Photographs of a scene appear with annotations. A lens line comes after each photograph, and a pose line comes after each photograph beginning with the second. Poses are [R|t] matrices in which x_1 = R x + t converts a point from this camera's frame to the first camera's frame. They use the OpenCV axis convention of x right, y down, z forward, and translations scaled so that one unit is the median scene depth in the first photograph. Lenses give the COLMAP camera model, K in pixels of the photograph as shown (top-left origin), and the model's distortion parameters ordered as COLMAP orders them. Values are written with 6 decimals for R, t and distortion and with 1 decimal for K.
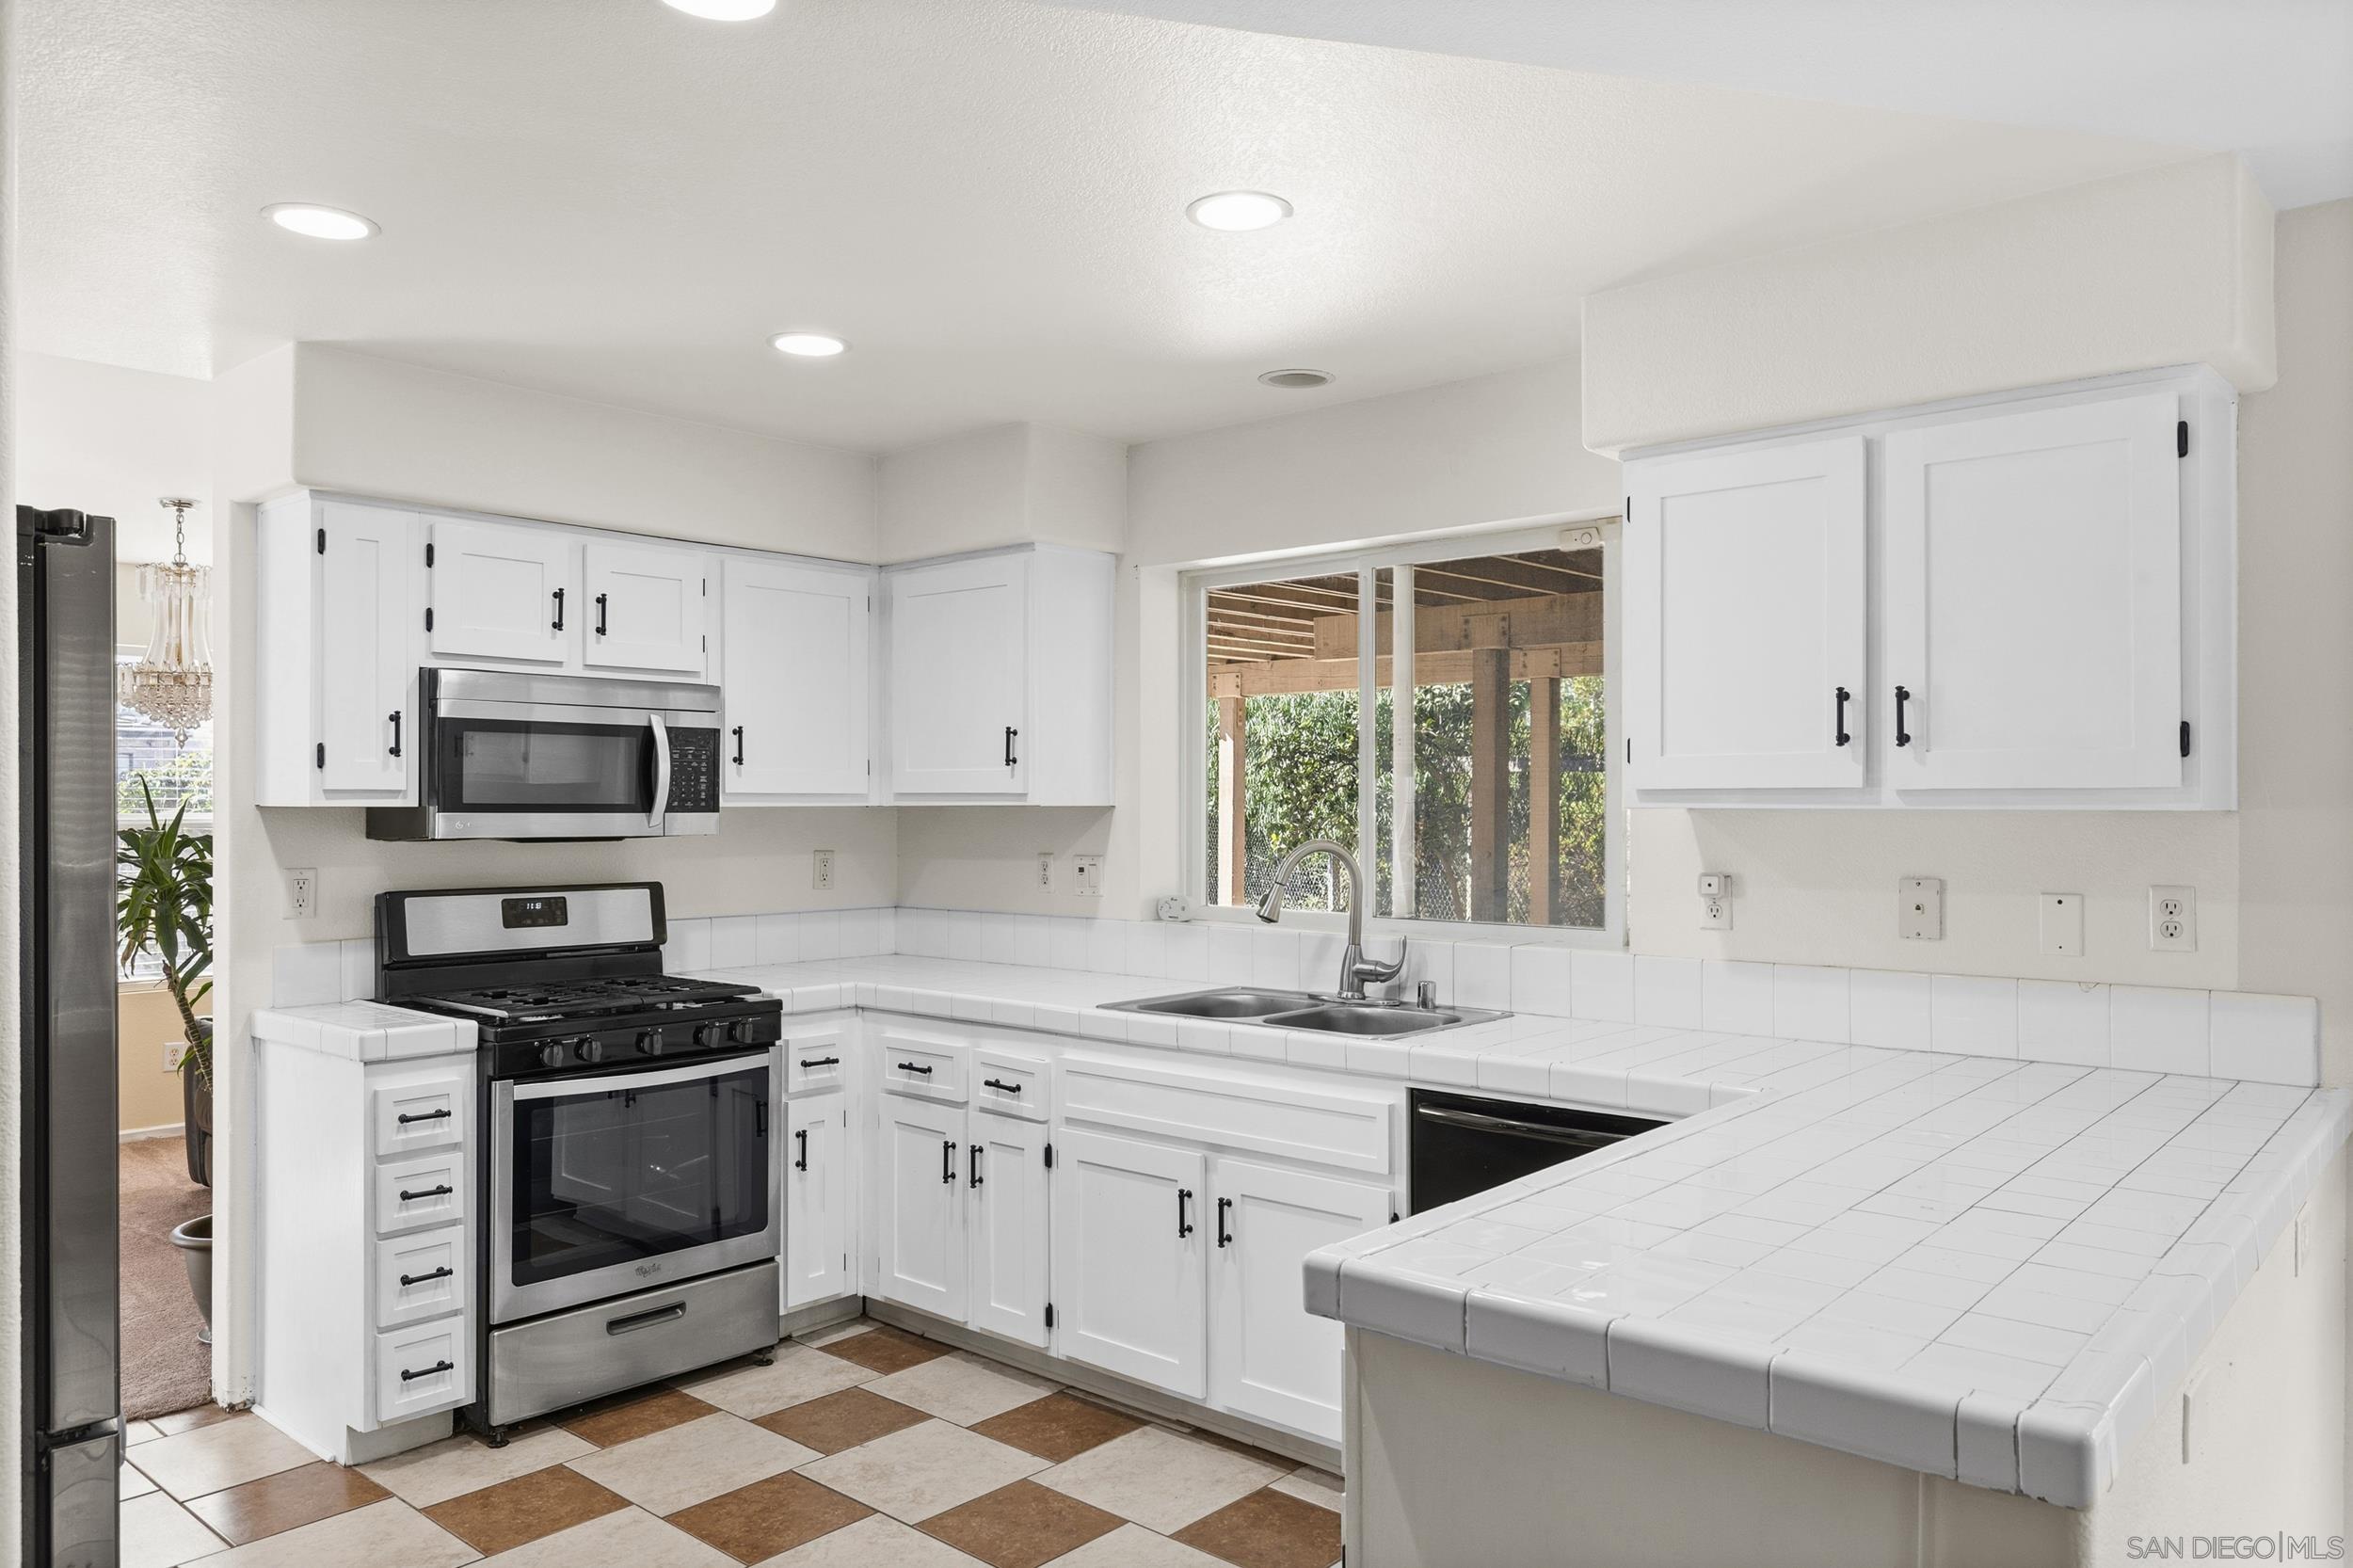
lens RADIAL K [[1620.4, 0, 1169.1], [0, 1620.4, 792.8], [0, 0, 1]] dist [0.009607, -0.000306]
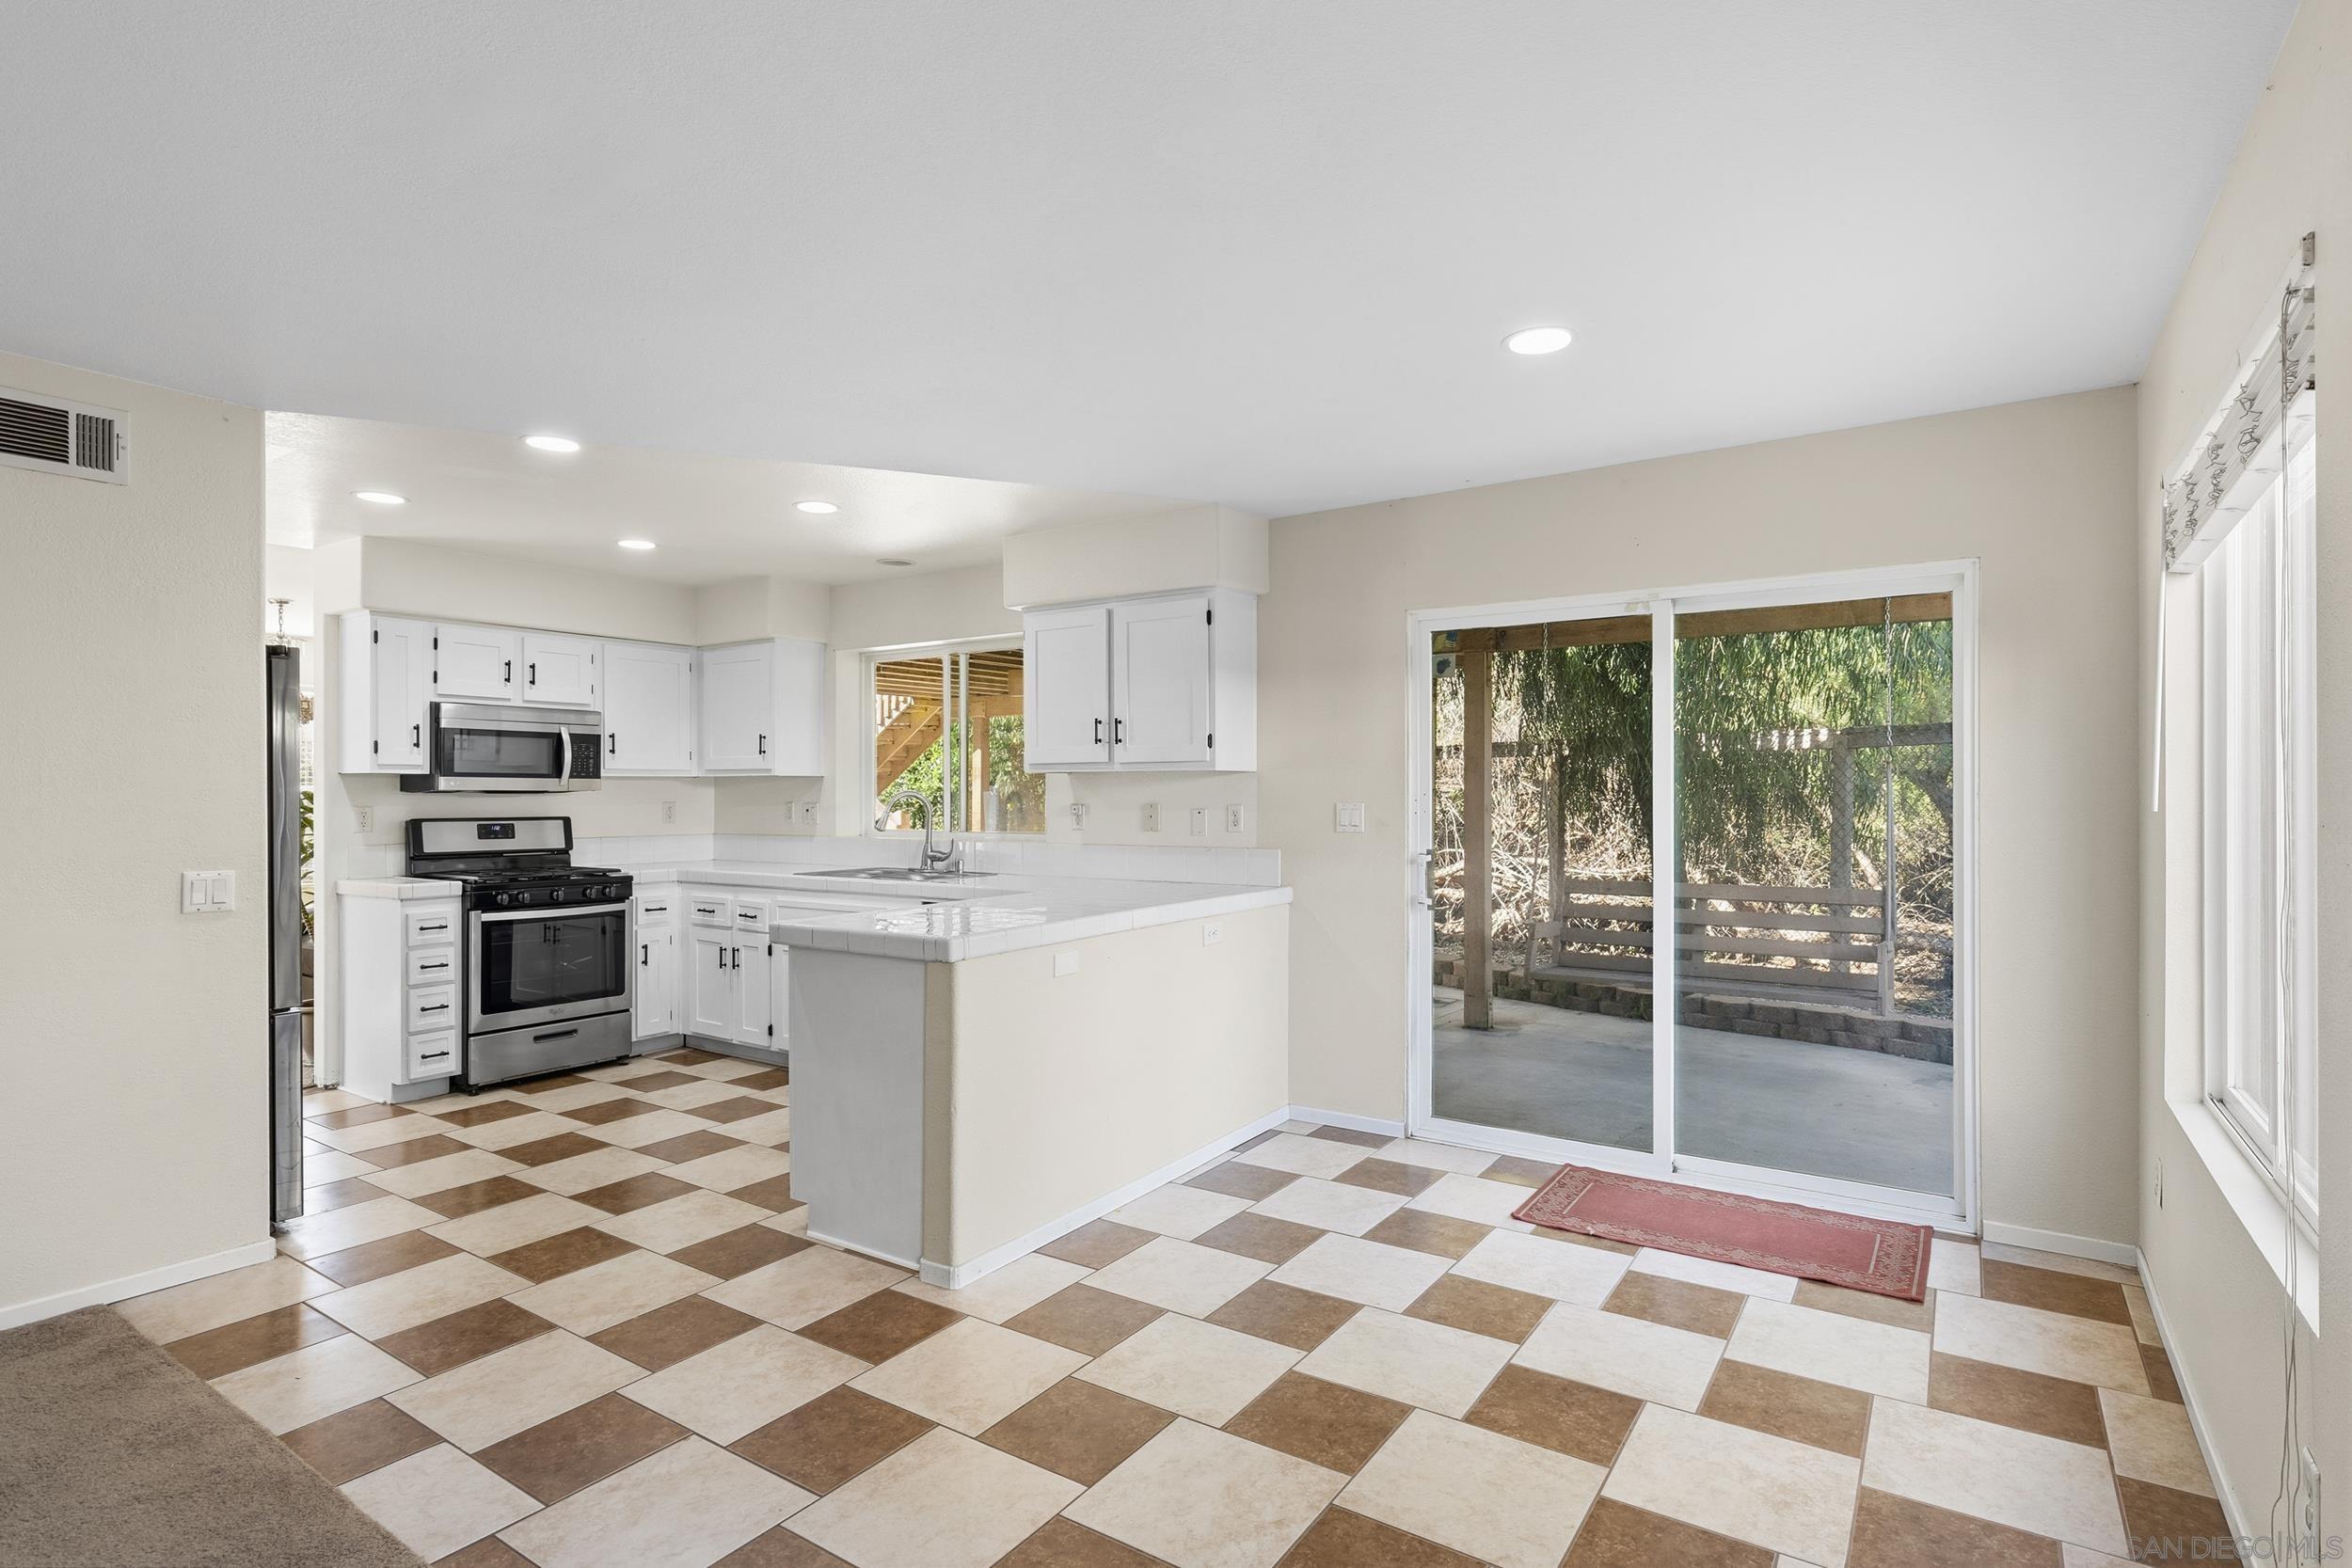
lens RADIAL K [[1172.2, 0, 1170.7], [0, 1172.2, 787.9], [0, 0, 1]] dist [0.000154, 0.001596]
pose [[0.991708, -0.001005, 0.128508, 0.221965], [0.000748, 0.999998, 0.002046, 0.022085], [-0.128510, -0.001932, 0.991706, -0.474128]]
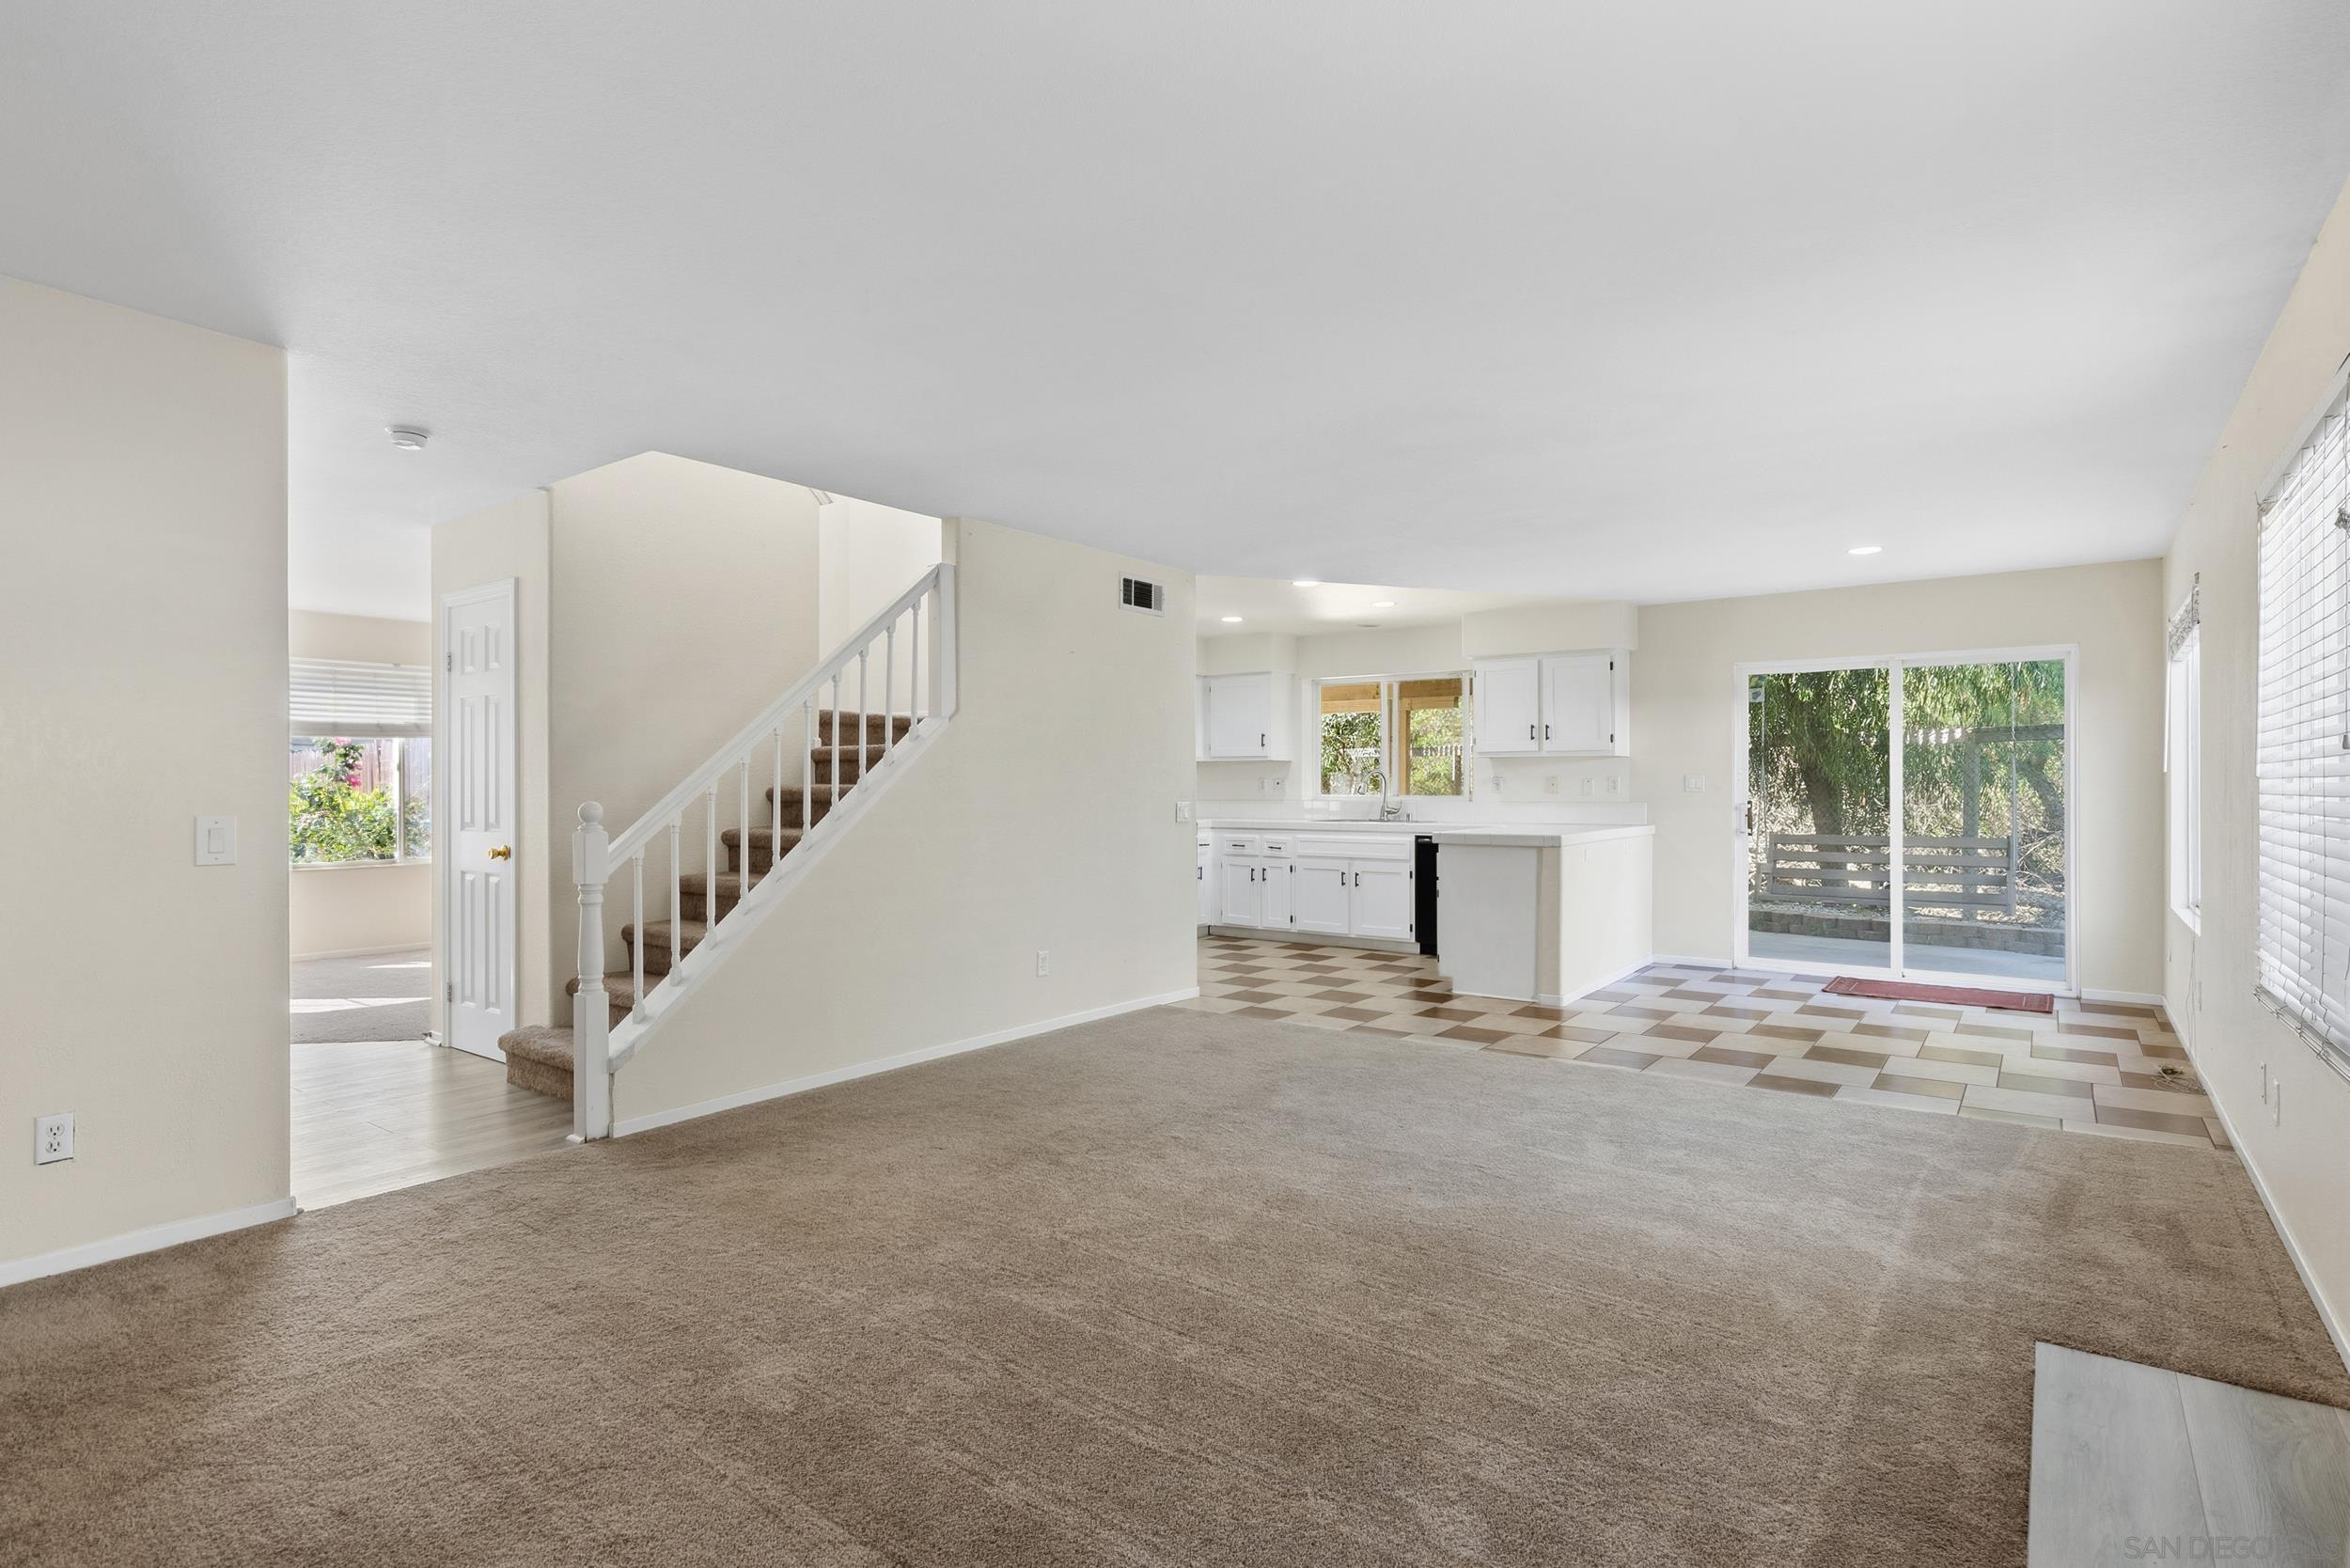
lens RADIAL K [[1171.4, 0, 1168.6], [0, 1171.4, 779.8], [0, 0, 1]] dist [0.000154, 0.001596]
pose [[0.996776, 0.001461, 0.080226, -0.484651], [-0.001428, 0.999999, -0.000472, 0.049665], [-0.080227, 0.000356, 0.996777, -1.233946]]
